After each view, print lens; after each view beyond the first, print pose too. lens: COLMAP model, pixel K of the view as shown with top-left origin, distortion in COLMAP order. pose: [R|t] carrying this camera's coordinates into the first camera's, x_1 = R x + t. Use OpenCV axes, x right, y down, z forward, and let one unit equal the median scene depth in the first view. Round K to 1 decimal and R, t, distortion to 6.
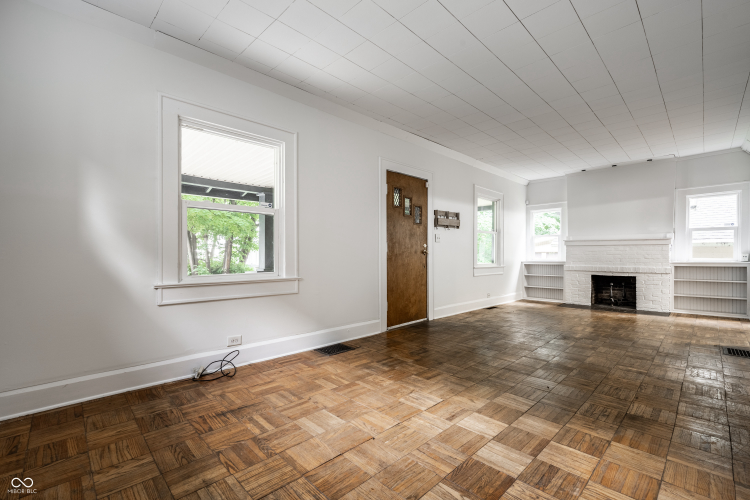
lens RADIAL K [[334.6, 0, 369.1], [0, 334.6, 256.2], [0, 0, 1]] dist [-0.004509, -0.000663]
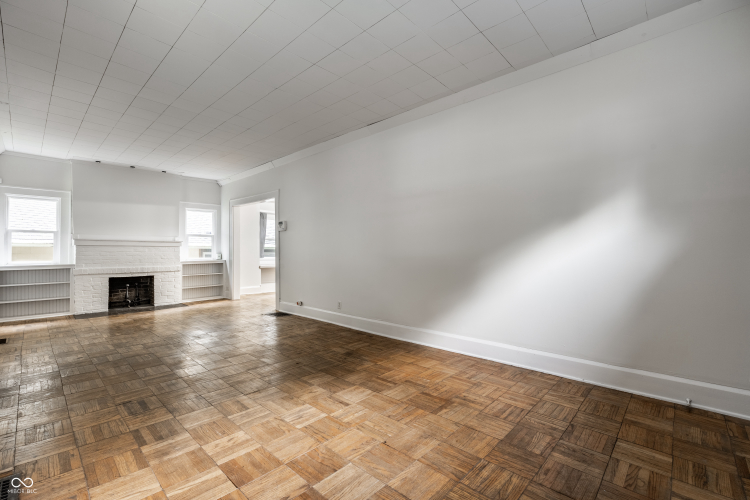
lens RADIAL K [[334.6, 0, 372.9], [0, 334.6, 245.8], [0, 0, 1]] dist [-0.004509, -0.000663]
pose [[-0.052026, 0.021179, 0.998421, -0.335457], [0.013012, 0.999705, -0.020528, -0.004385], [-0.998561, 0.011923, -0.052286, 0.370052]]
